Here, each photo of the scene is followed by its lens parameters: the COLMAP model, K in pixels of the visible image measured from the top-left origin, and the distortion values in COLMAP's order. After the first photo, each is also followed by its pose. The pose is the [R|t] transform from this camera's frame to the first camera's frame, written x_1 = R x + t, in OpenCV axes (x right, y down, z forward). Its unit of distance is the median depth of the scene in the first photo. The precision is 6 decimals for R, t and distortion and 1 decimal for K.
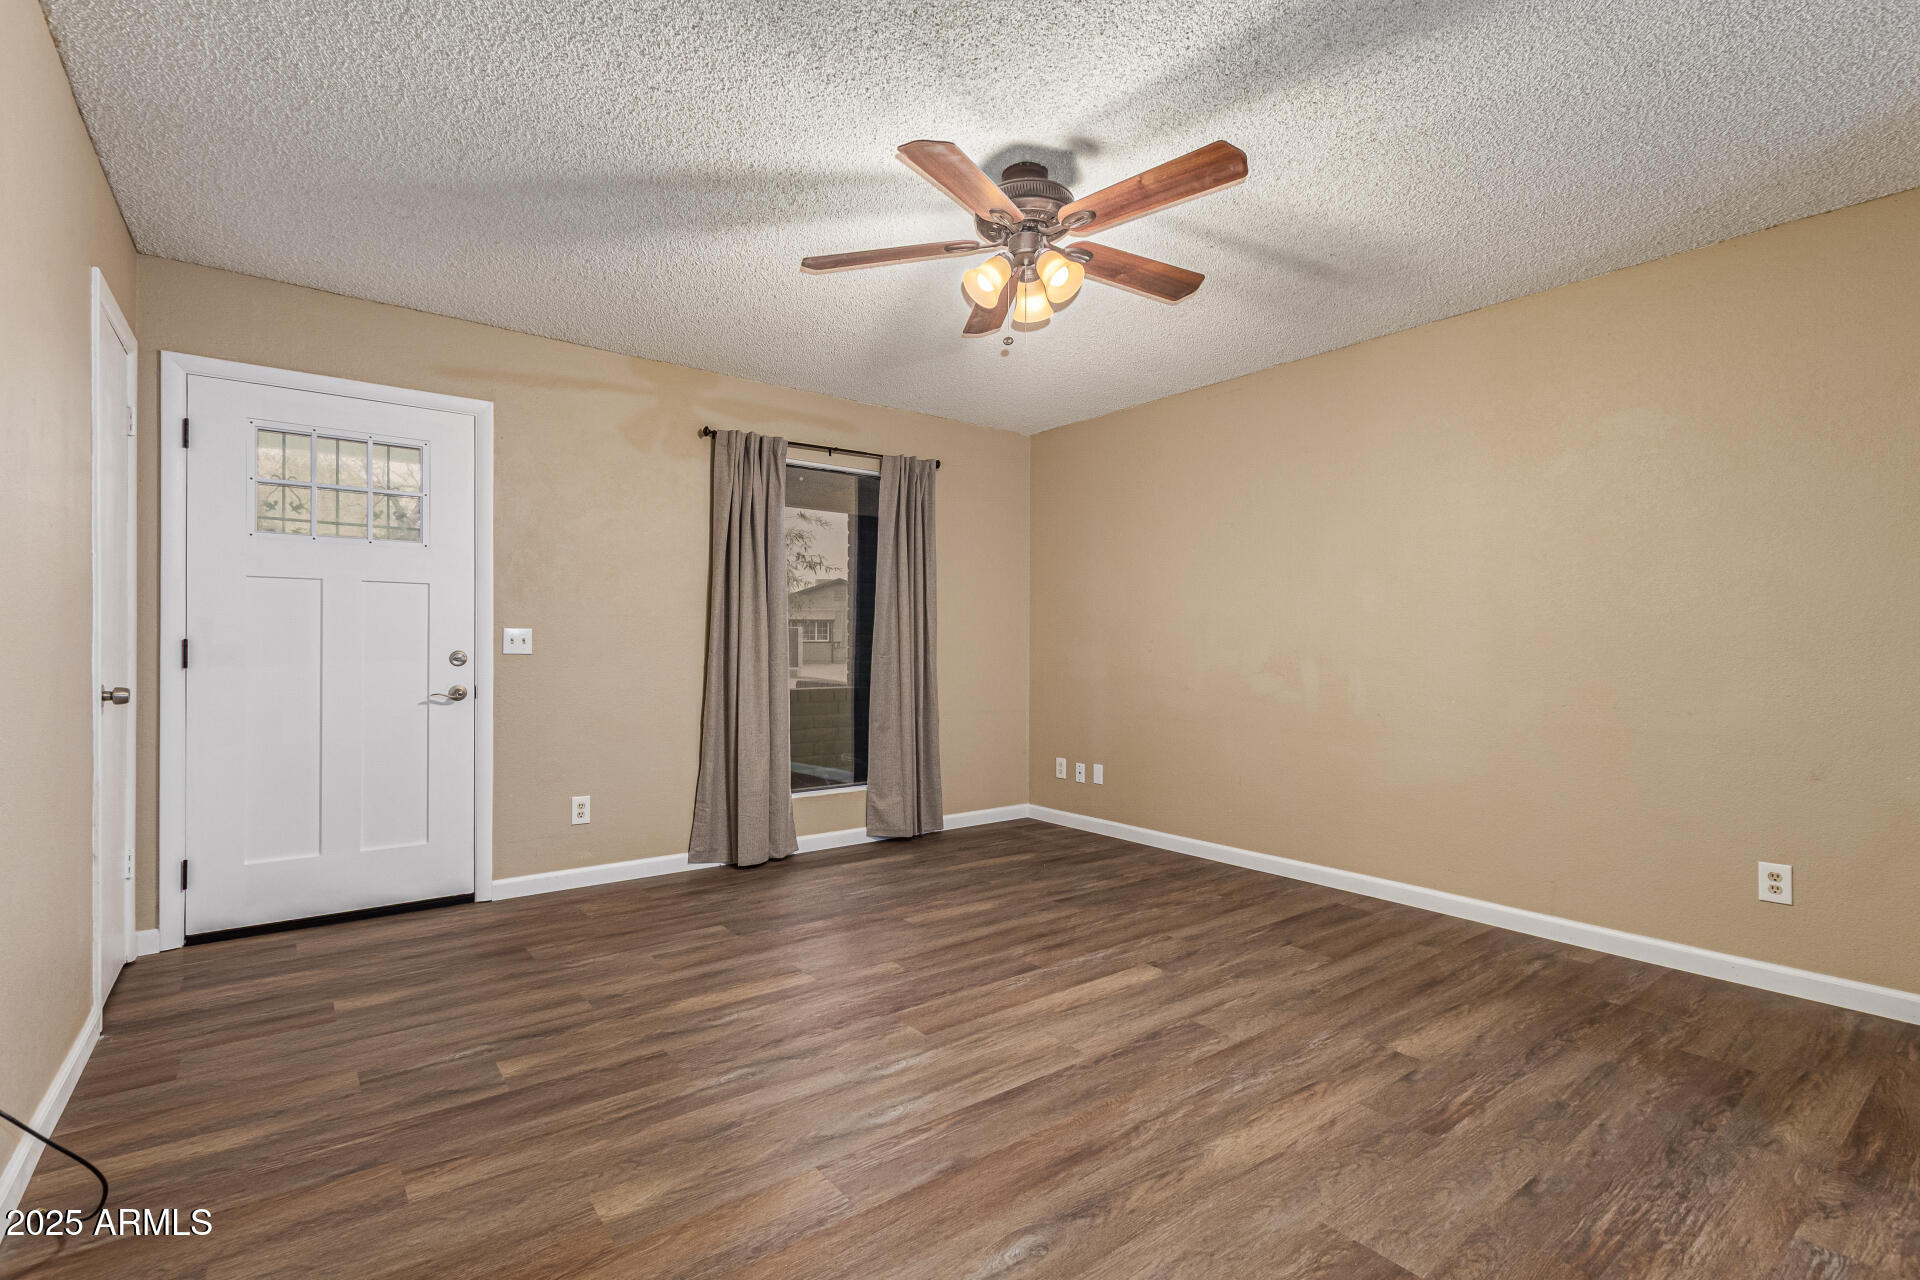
lens RADIAL K [[881.2, 0, 949.4], [0, 881.2, 646.2], [0, 0, 1]] dist [0.007991, -0.004655]
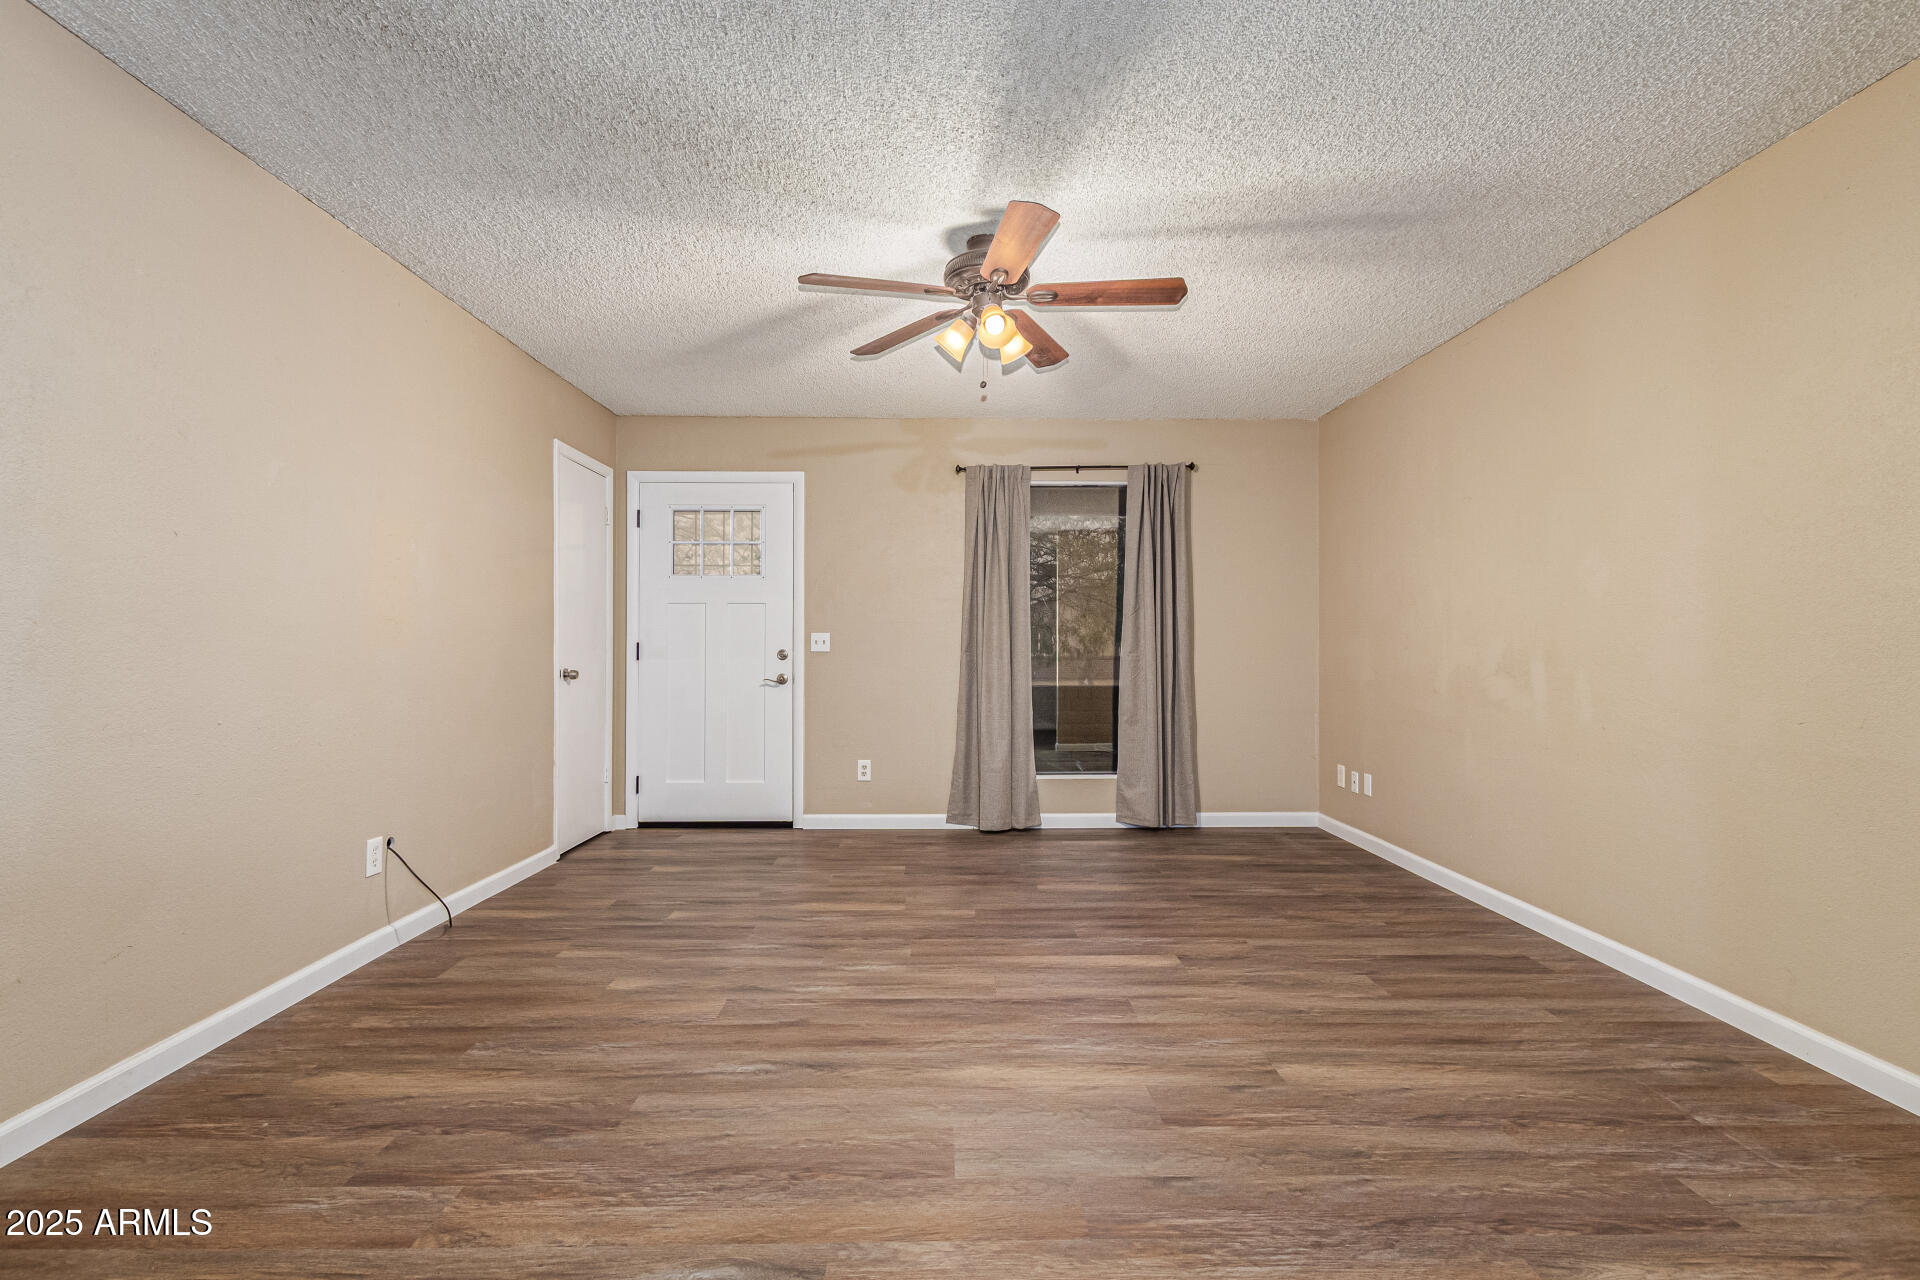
lens RADIAL K [[881.2, 0, 945.9], [0, 881.2, 641.0], [0, 0, 1]] dist [0.007991, -0.004655]
pose [[0.800296, -0.008037, -0.599551, 0.580212], [0.004249, 0.999961, -0.007733, 0.004002], [0.599590, 0.003641, 0.800299, 0.022896]]
